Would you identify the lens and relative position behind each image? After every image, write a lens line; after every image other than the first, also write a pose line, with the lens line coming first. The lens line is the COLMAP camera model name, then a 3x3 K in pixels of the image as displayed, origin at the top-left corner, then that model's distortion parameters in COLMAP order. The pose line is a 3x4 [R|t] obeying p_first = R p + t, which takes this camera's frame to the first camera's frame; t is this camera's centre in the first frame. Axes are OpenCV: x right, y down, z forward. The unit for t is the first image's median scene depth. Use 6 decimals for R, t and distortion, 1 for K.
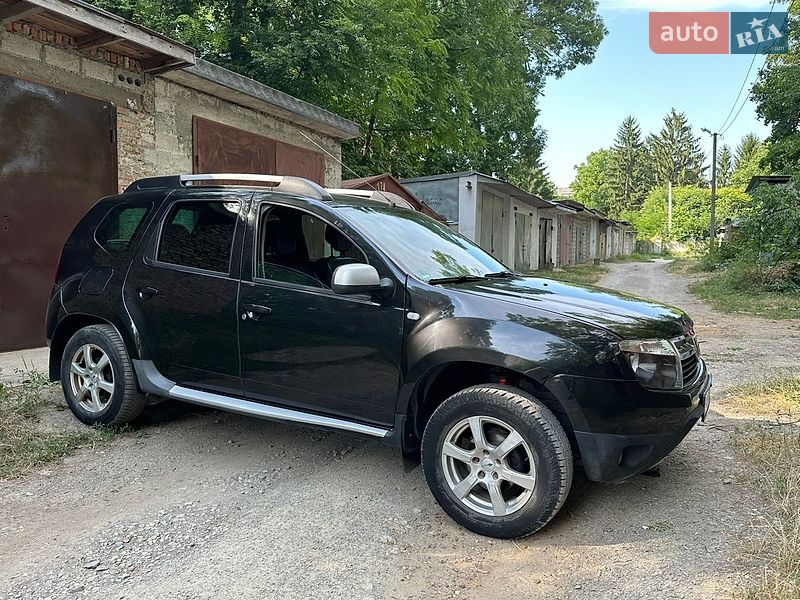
lens RADIAL K [[622.0, 0, 400.7], [0, 622.0, 298.6], [0, 0, 1]] dist [0.065196, -0.094337]
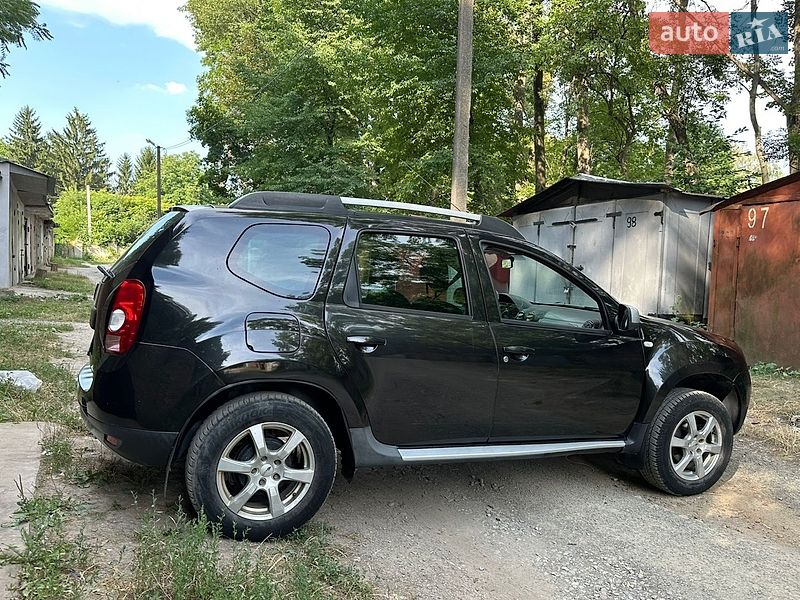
lens RADIAL K [[622.0, 0, 393.3], [0, 622.0, 308.3], [0, 0, 1]] dist [0.065196, -0.094337]
pose [[0.616704, -0.042152, 0.786066, -0.512656], [0.033928, 0.999061, 0.026956, -0.038073], [-0.786463, 0.010046, 0.617555, 0.243898]]
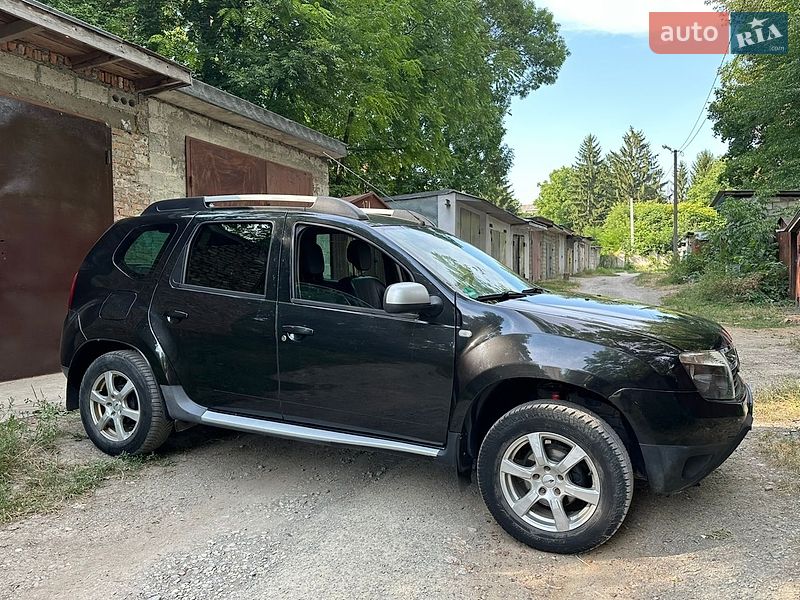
lens RADIAL K [[622.0, 0, 403.5], [0, 622.0, 303.7], [0, 0, 1]] dist [0.065196, -0.094337]
pose [[0.998141, -0.021483, 0.057040, -0.053352], [0.022675, 0.999536, -0.020340, -0.000731], [-0.056576, 0.021595, 0.998165, 0.002555]]
